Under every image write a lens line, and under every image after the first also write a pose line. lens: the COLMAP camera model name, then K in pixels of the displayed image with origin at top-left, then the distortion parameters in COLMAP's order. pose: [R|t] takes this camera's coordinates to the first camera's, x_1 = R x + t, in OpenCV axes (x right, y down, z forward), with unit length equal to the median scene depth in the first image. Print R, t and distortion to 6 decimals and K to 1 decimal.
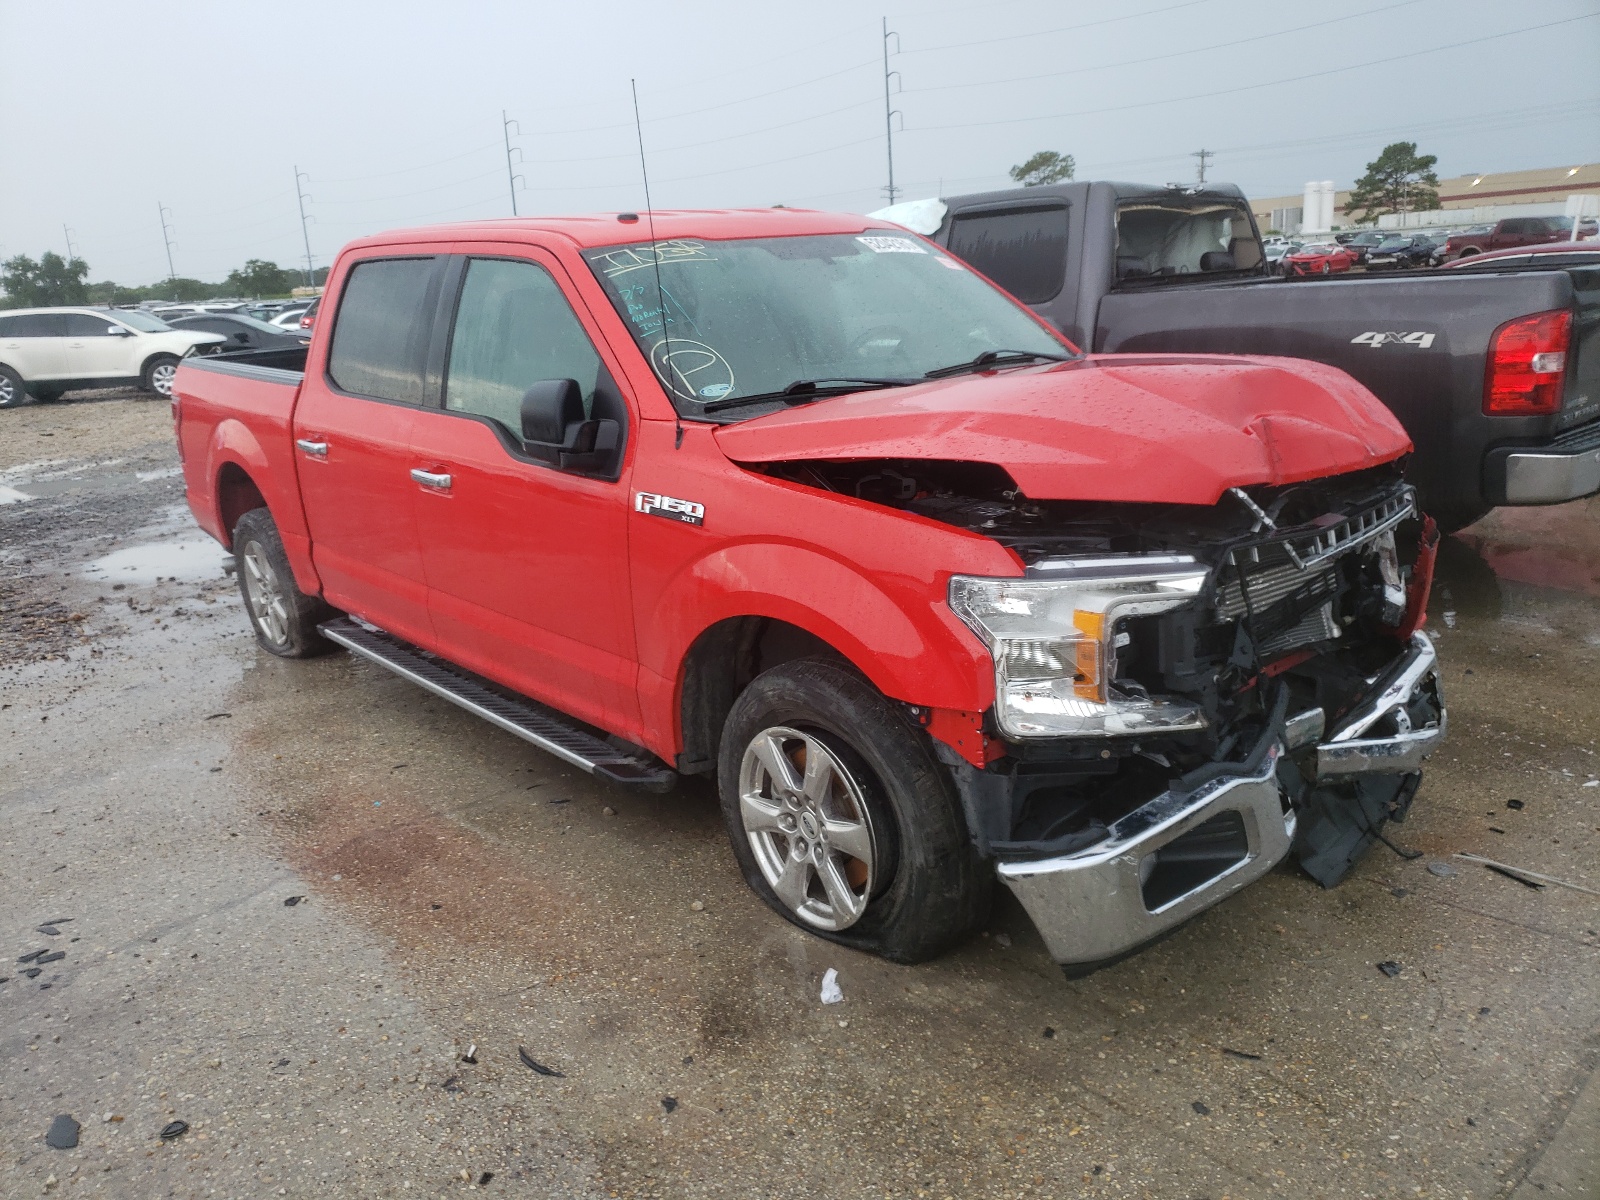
lens RADIAL K [[1235.3, 0, 789.6], [0, 1235.3, 599.0], [0, 0, 1]] dist [0.006128, 0.021454]
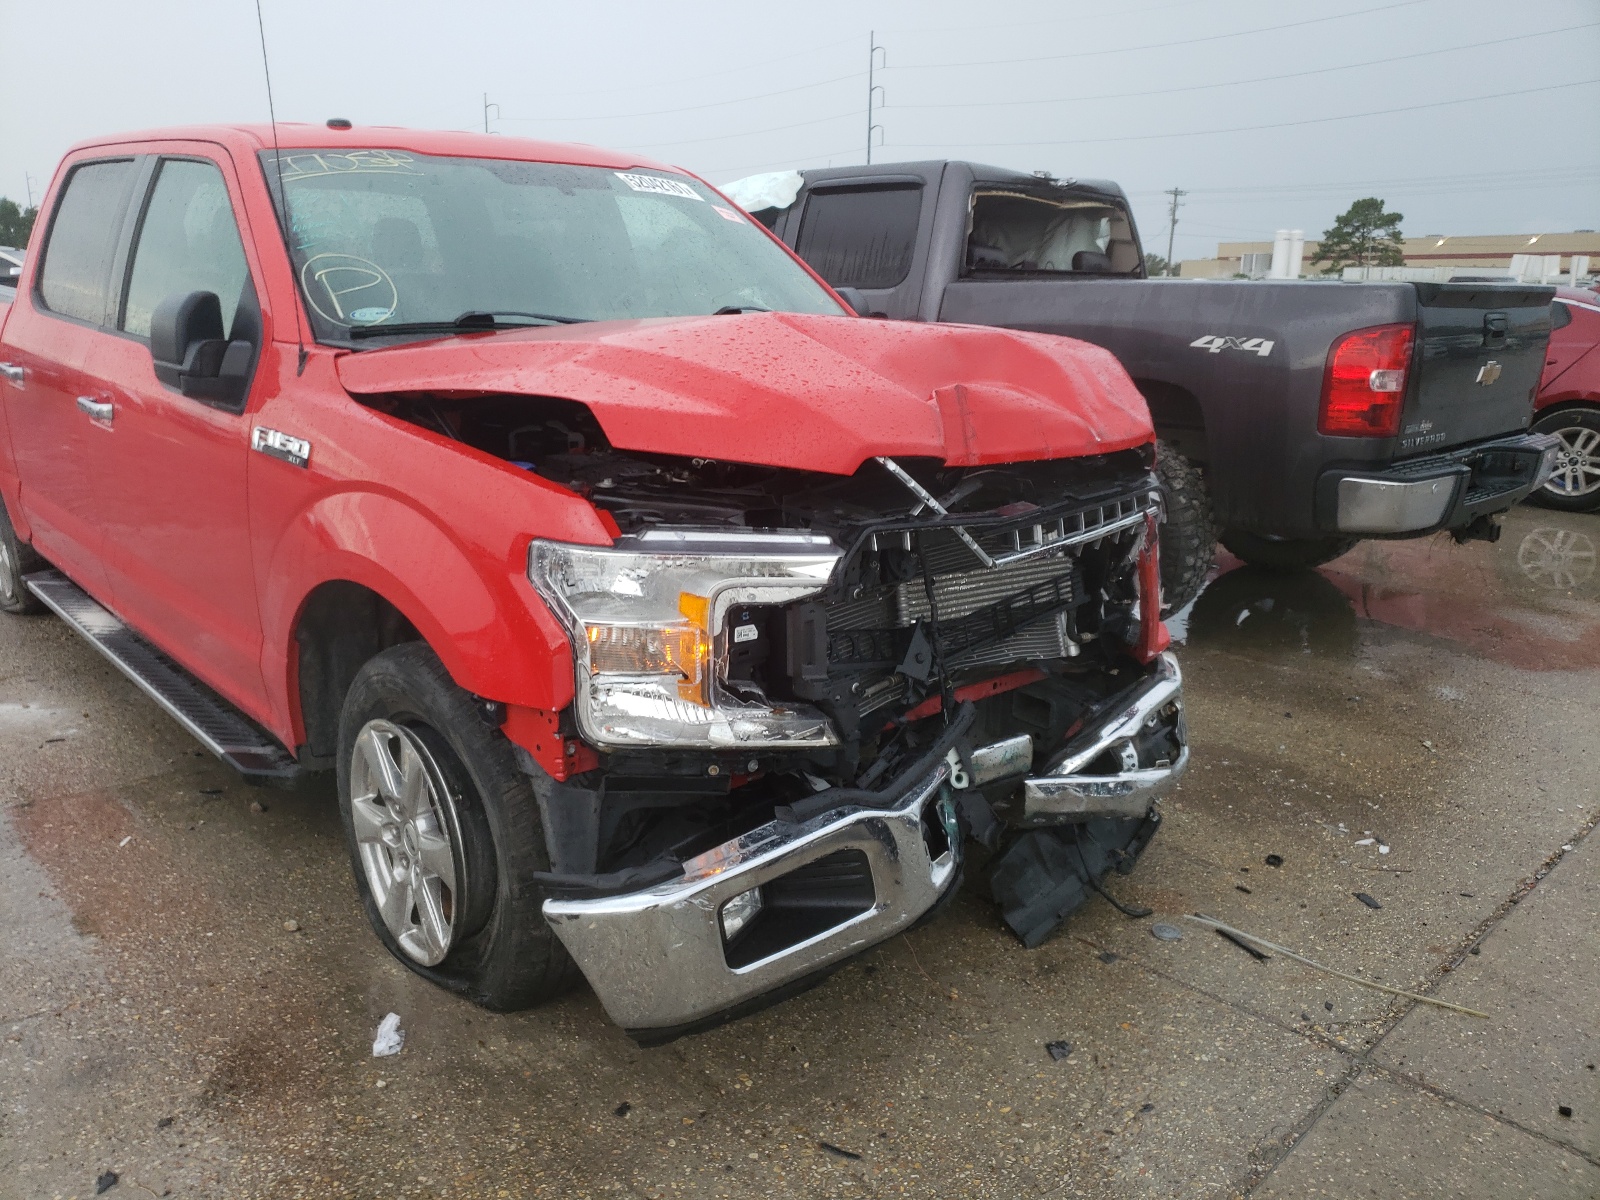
lens RADIAL K [[1235.3, 0, 802.6], [0, 1235.3, 605.0], [0, 0, 1]] dist [0.006128, 0.021454]
pose [[0.996894, 0.068067, 0.039623, 0.228931], [-0.067903, 0.997677, -0.005492, 0.013545], [-0.039905, 0.002785, 0.999200, 0.152686]]
